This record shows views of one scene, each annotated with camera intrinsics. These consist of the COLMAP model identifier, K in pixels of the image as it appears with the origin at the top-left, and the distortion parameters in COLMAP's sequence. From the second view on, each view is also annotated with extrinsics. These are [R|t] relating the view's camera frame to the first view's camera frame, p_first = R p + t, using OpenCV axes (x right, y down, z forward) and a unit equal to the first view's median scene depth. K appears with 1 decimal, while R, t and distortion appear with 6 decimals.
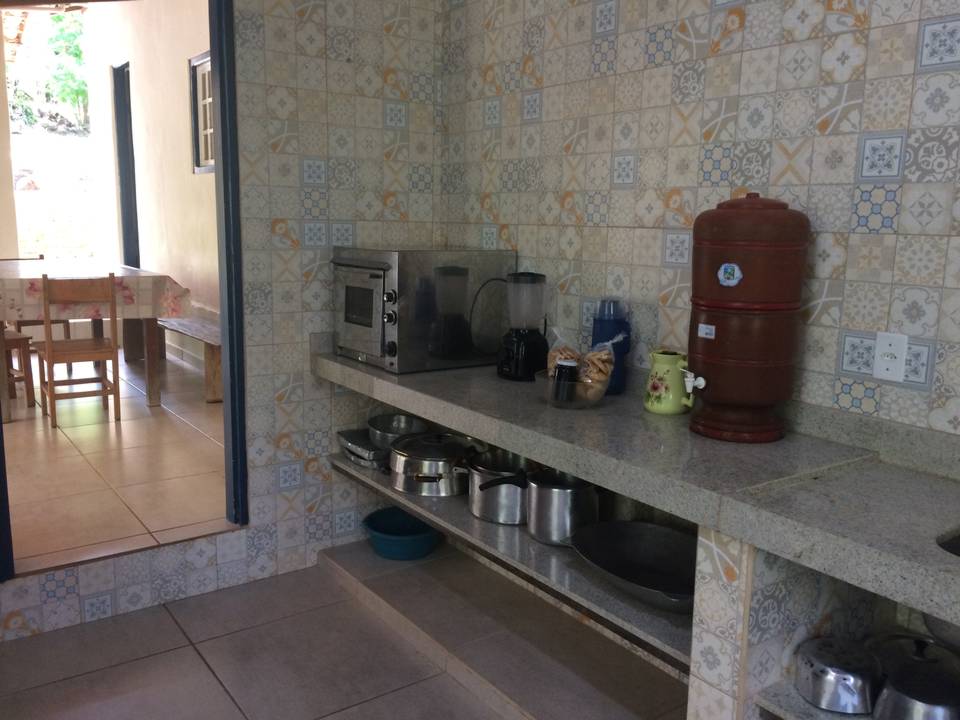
lens RADIAL K [[815.3, 0, 480.8], [0, 815.3, 361.9], [0, 0, 1]] dist [-0.002025, -0.010615]
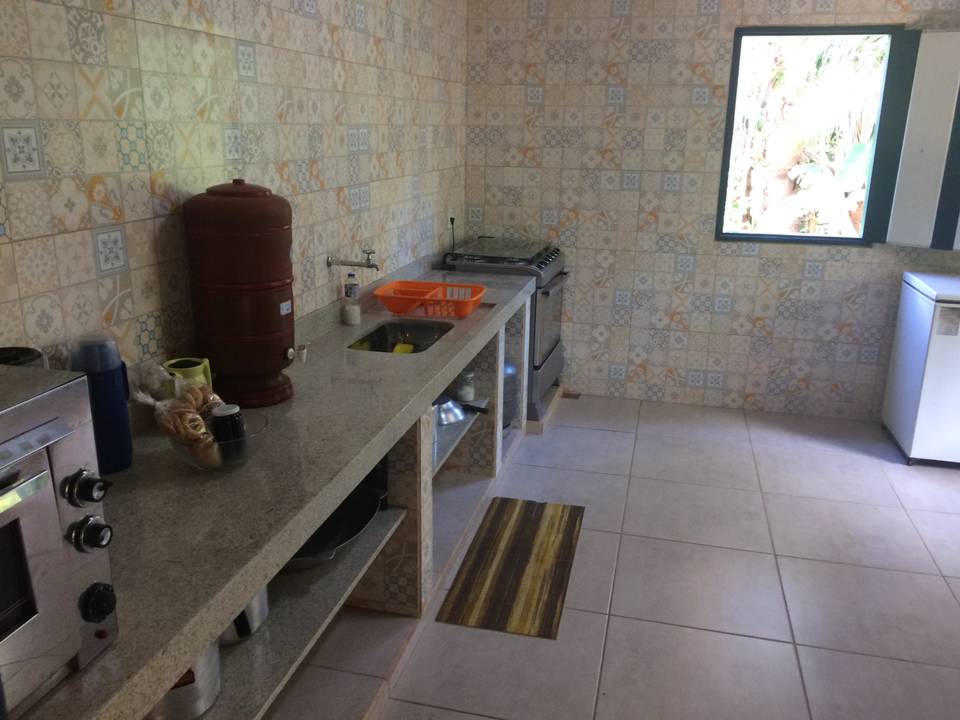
lens RADIAL K [[815.3, 0, 480.7], [0, 815.3, 358.9], [0, 0, 1]] dist [-0.002025, -0.010615]
pose [[-0.650751, -0.236581, 0.721493, -0.605503], [0.101181, 0.914726, 0.391203, -0.322148], [-0.752519, 0.327577, -0.571322, 1.235823]]
